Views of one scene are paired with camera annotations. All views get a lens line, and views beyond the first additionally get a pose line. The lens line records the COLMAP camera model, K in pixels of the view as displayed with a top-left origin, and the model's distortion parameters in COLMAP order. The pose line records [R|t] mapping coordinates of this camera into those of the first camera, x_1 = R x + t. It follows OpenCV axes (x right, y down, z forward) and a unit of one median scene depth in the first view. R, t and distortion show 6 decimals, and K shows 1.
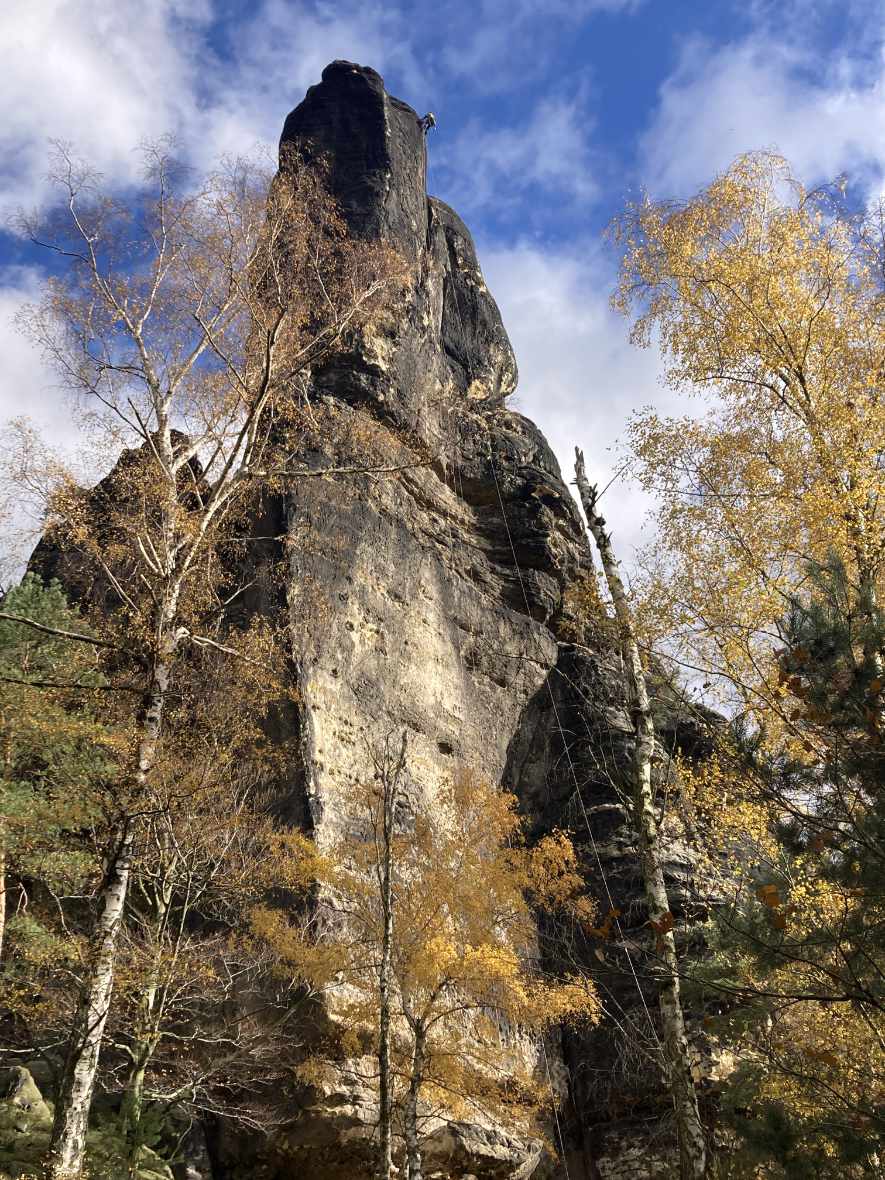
lens RADIAL K [[1238.6, 0, 440.1], [0, 1238.6, 585.0], [0, 0, 1]] dist [0.084409, 0.000000]
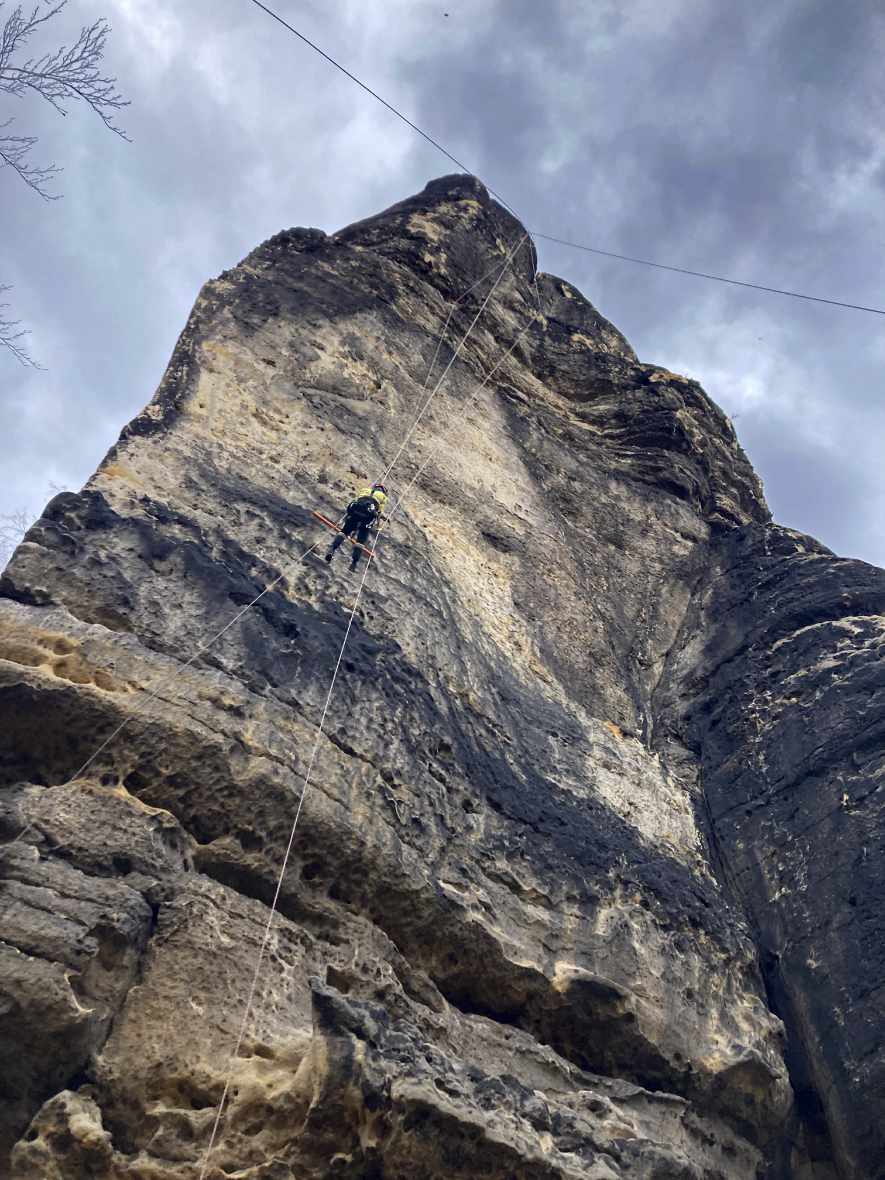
lens RADIAL K [[965.2, 0, 445.0], [0, 965.2, 589.2], [0, 0, 1]] dist [0.055007, -0.045500]
pose [[0.963766, -0.147000, -0.222590, 0.086204], [0.039325, 0.903634, -0.426496, 0.375611], [0.263835, 0.402289, 0.876673, 0.653306]]
